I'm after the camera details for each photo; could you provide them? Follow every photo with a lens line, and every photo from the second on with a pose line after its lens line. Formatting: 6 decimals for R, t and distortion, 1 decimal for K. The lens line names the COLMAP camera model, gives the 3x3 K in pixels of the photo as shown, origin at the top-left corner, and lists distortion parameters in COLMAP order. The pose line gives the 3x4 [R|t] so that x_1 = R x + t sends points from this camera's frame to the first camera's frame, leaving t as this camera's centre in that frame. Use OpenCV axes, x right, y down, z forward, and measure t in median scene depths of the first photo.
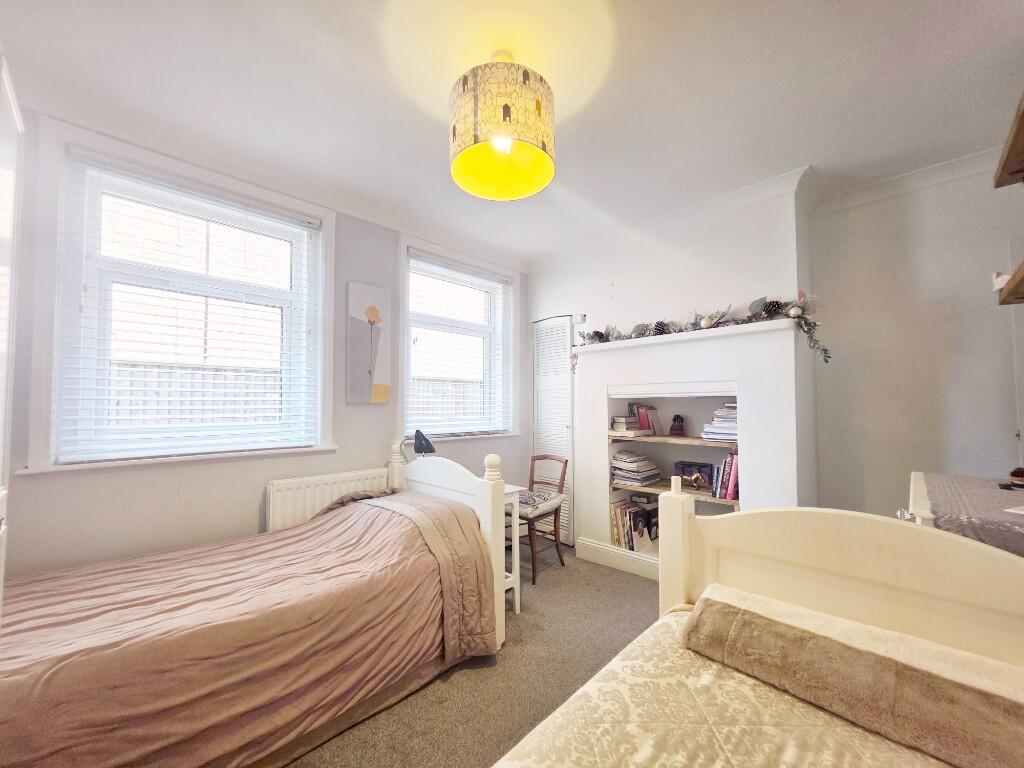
lens RADIAL K [[409.0, 0, 511.2], [0, 409.0, 386.9], [0, 0, 1]] dist [0.002540, 0.000348]
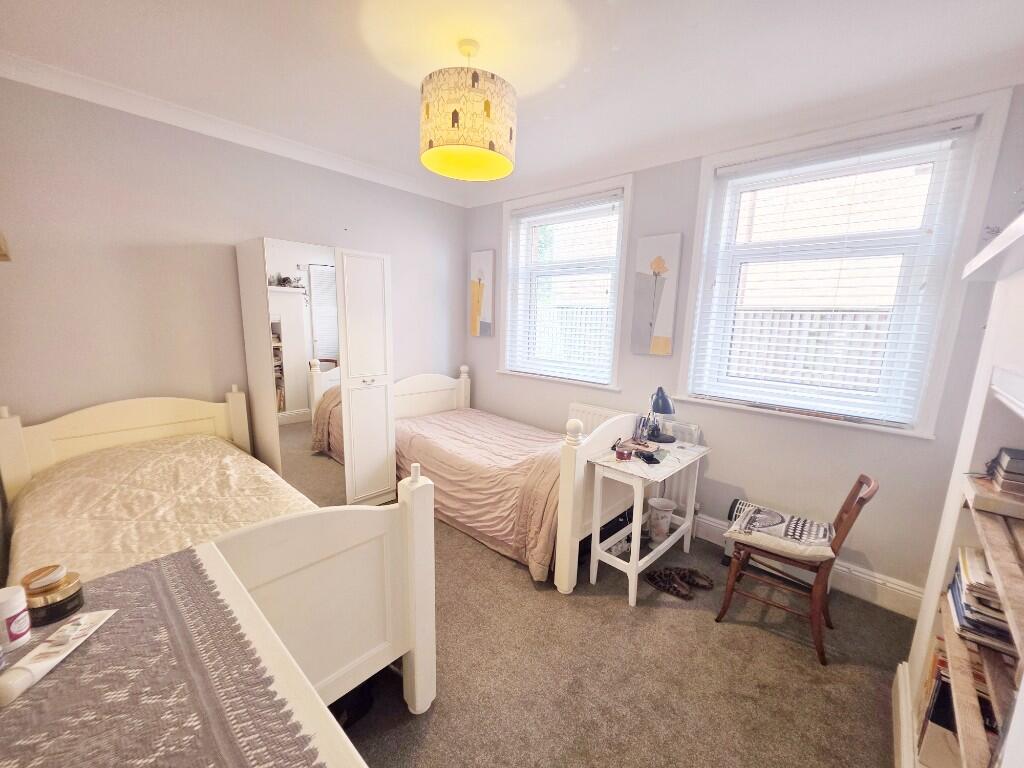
lens RADIAL K [[411.1, 0, 513.3], [0, 411.1, 393.0], [0, 0, 1]] dist [-0.010030, 0.000015]
pose [[0.043584, 0.175807, -0.983459, 1.119724], [0.006292, 0.984327, 0.176241, -0.082902], [0.999030, -0.013869, 0.041795, 0.998939]]
